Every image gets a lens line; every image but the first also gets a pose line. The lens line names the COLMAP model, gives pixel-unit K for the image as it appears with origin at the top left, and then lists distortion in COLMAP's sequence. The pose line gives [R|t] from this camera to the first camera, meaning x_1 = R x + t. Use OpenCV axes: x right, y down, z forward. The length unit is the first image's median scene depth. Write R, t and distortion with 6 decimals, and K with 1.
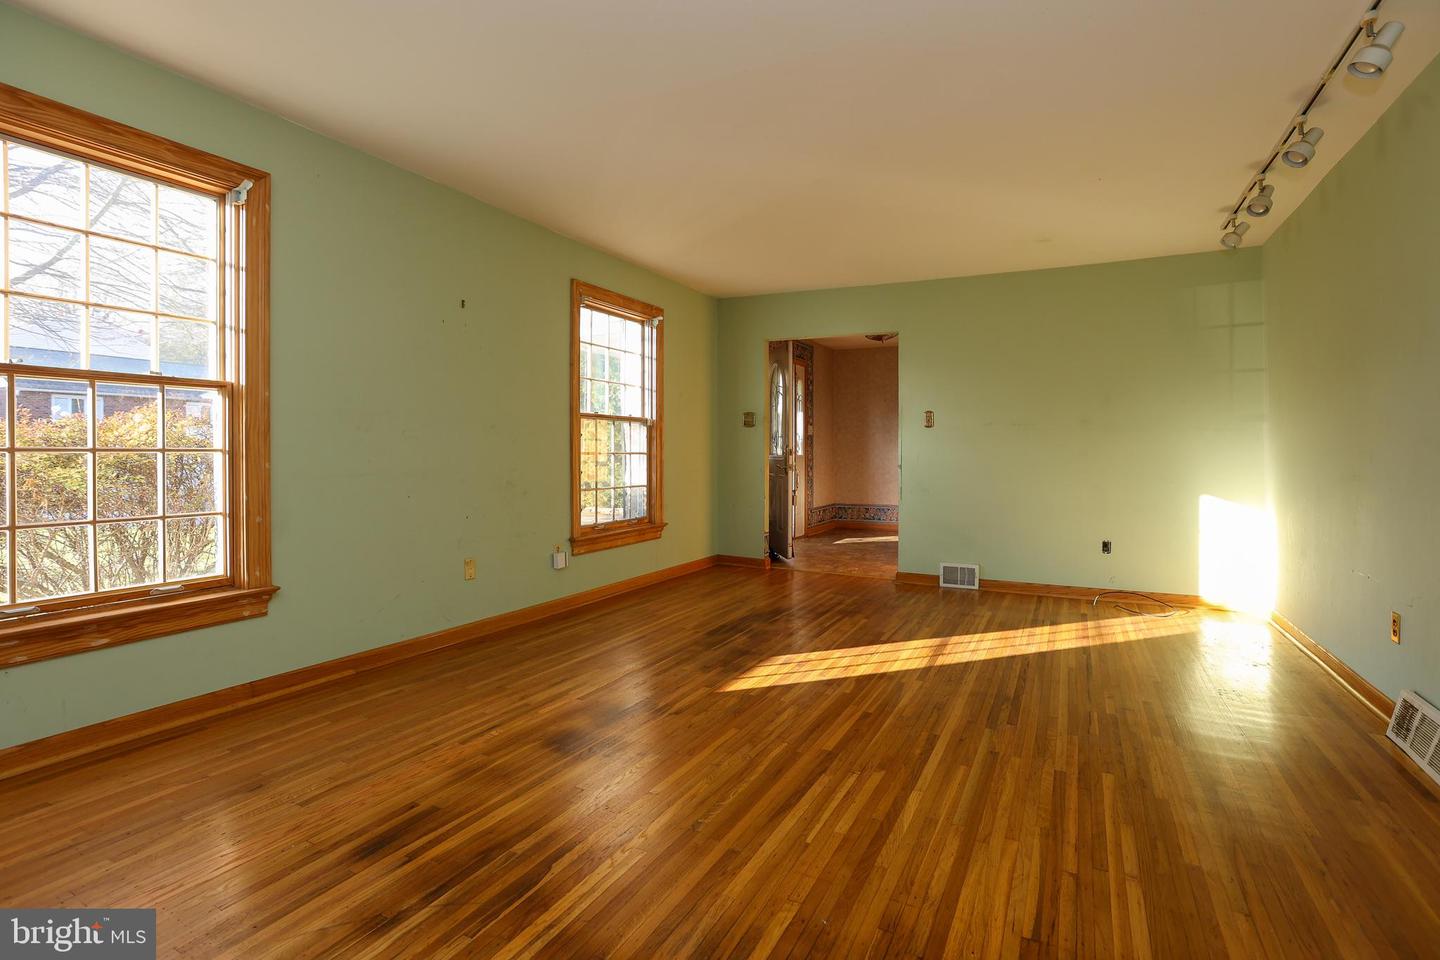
lens RADIAL K [[663.0, 0, 727.4], [0, 663.0, 473.5], [0, 0, 1]] dist [-0.047452, 0.014417]
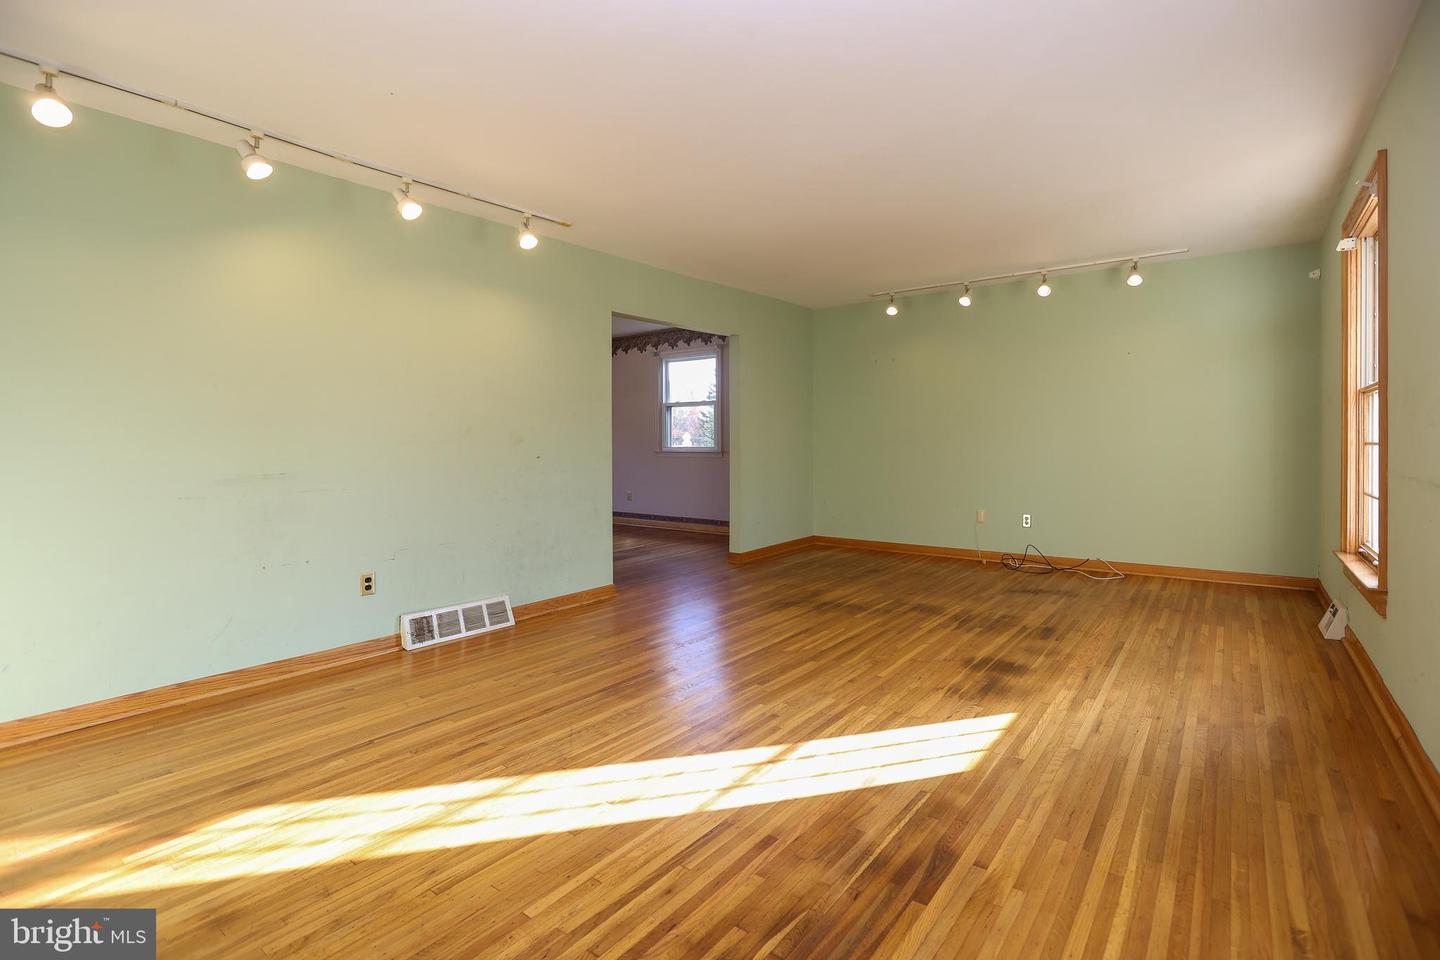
lens RADIAL K [[663.0, 0, 727.4], [0, 663.0, 473.5], [0, 0, 1]] dist [-0.047452, 0.014417]
pose [[-0.979889, -0.000513, 0.199541, 0.043787], [0.014338, 0.997231, 0.072973, -0.074273], [-0.199026, 0.074366, -0.977169, 2.081791]]
